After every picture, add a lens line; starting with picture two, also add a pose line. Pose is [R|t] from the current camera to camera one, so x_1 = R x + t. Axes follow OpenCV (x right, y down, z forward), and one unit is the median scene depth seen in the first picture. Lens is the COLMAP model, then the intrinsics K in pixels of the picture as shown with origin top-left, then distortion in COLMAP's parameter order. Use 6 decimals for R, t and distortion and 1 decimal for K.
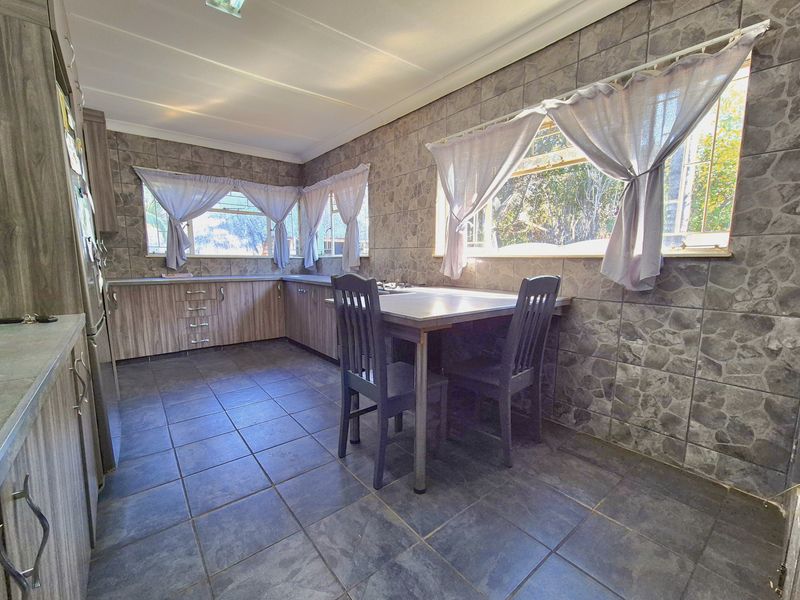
lens RADIAL K [[330.4, 0, 395.5], [0, 330.4, 303.4], [0, 0, 1]] dist [-0.000820, -0.000198]
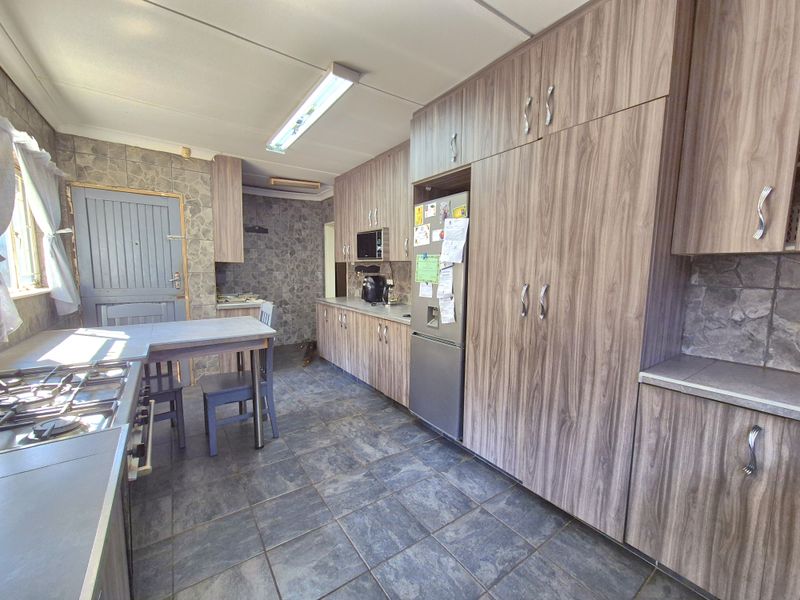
lens RADIAL K [[330.4, 0, 395.5], [0, 330.4, 303.4], [0, 0, 1]] dist [-0.000820, -0.000198]
pose [[-0.997899, -0.017824, 0.062291, -0.320712], [-0.001911, 0.969095, 0.246682, -0.181893], [-0.064763, 0.246044, -0.967092, 0.954591]]
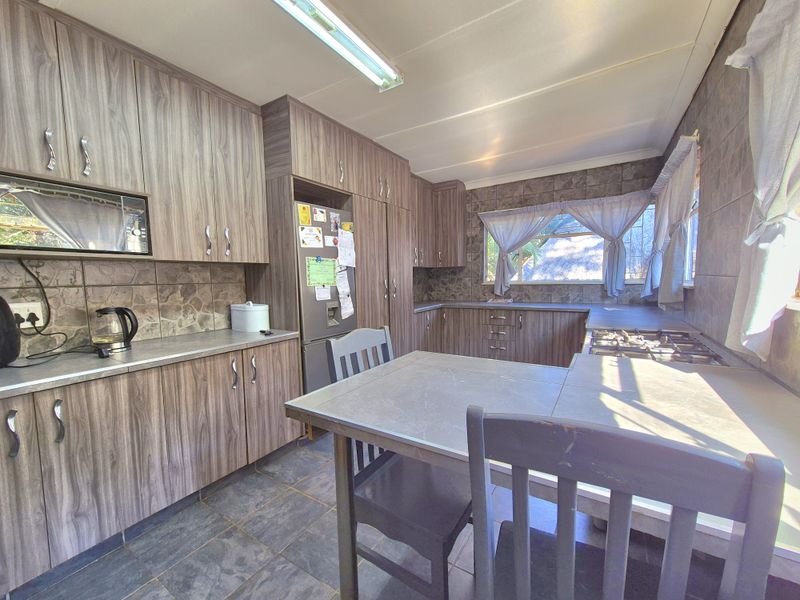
lens RADIAL K [[325.4, 0, 404.0], [0, 325.4, 304.1], [0, 0, 1]] dist [0.000316, -0.000003]
pose [[0.343558, 0.065442, -0.936848, 0.267235], [-0.105222, 0.993970, 0.030846, -0.072042], [0.933218, 0.087980, 0.348373, 0.304294]]
